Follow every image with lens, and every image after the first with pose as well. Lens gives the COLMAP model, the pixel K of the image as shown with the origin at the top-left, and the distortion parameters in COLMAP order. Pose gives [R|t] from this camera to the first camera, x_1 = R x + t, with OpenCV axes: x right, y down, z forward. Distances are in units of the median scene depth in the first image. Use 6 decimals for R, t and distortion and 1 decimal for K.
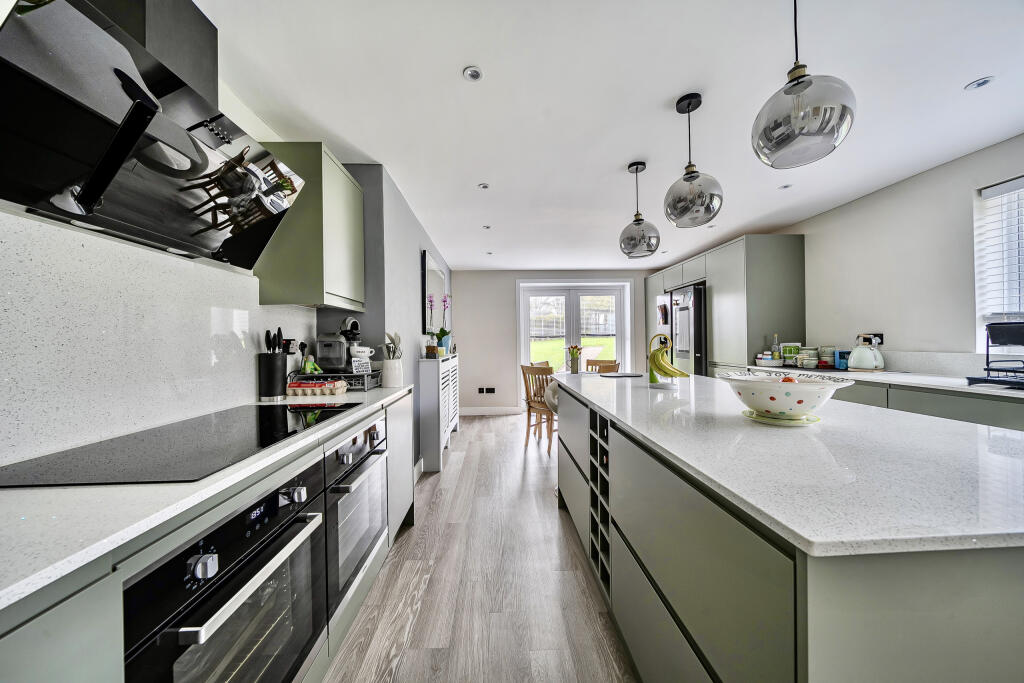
lens RADIAL K [[343.9, 0, 510.1], [0, 343.9, 339.4], [0, 0, 1]] dist [-0.006619, -0.000014]
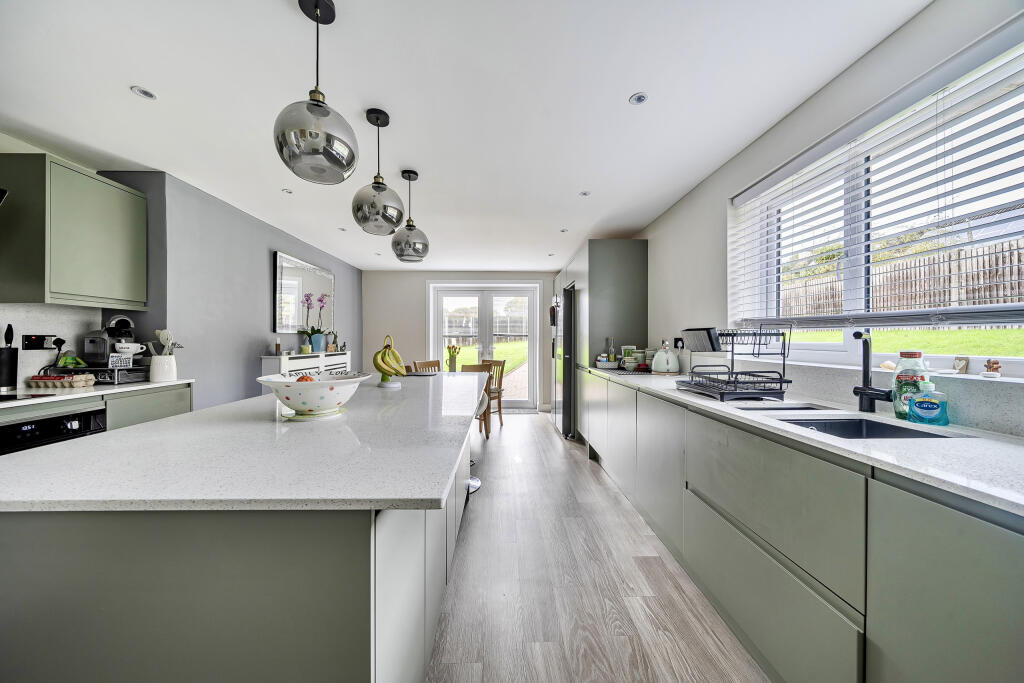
lens RADIAL K [[343.9, 0, 508.8], [0, 343.9, 339.4], [0, 0, 1]] dist [-0.006619, -0.000014]
pose [[0.999809, 0.013996, -0.013641, 0.476323], [-0.013966, 0.999900, 0.002237, -0.005945], [0.013671, -0.002046, 0.999904, -0.028193]]
